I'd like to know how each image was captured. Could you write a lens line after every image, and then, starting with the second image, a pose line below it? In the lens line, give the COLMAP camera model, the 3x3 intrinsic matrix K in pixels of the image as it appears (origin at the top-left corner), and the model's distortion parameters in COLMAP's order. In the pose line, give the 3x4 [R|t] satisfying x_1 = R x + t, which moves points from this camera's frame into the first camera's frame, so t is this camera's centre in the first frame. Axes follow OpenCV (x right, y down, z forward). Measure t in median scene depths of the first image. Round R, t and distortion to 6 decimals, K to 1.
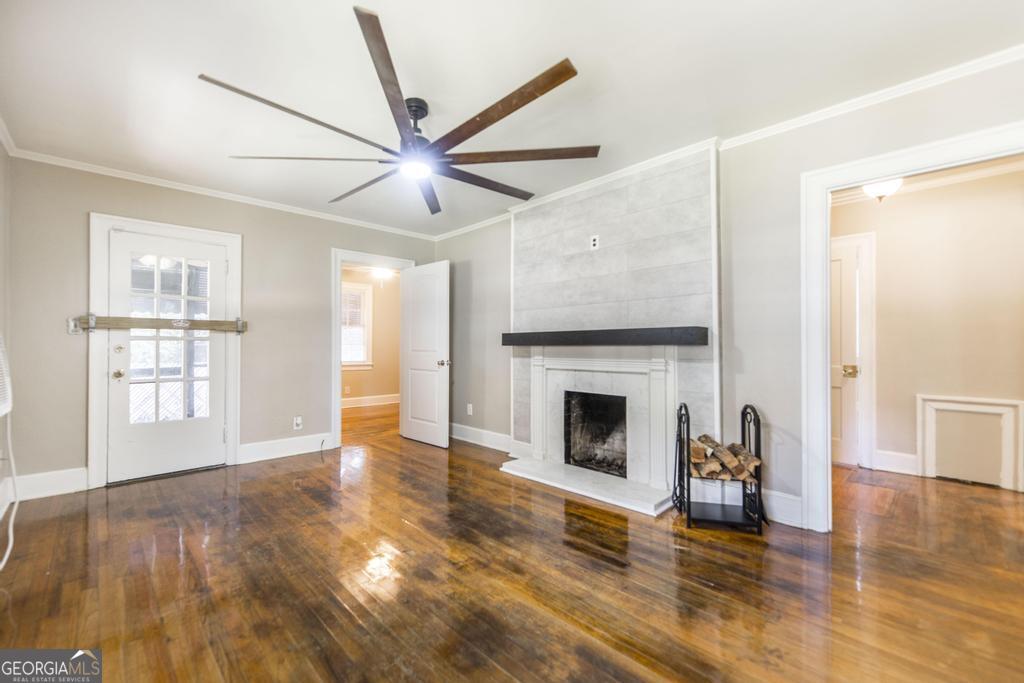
lens RADIAL K [[419.8, 0, 509.4], [0, 419.8, 343.1], [0, 0, 1]] dist [-0.002311, -0.000225]
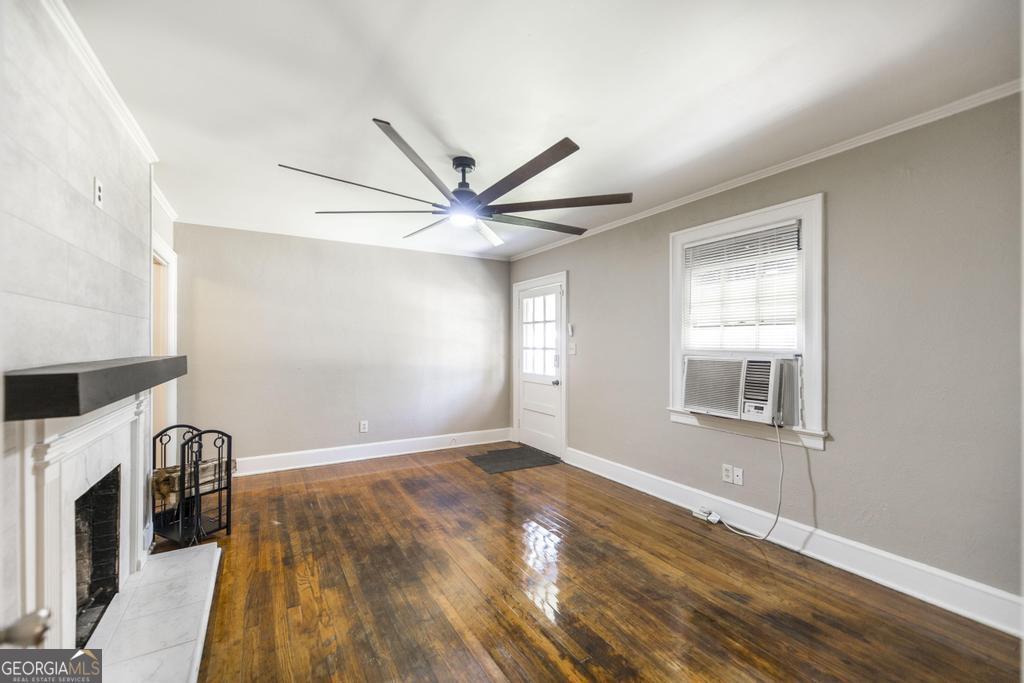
lens RADIAL K [[419.8, 0, 513.9], [0, 419.8, 343.8], [0, 0, 1]] dist [-0.002311, -0.000225]
pose [[-0.967908, 0.000987, 0.251303, -0.659277], [-0.001596, 0.999948, -0.010075, -0.062856], [-0.251300, -0.010152, -0.967856, 2.129026]]
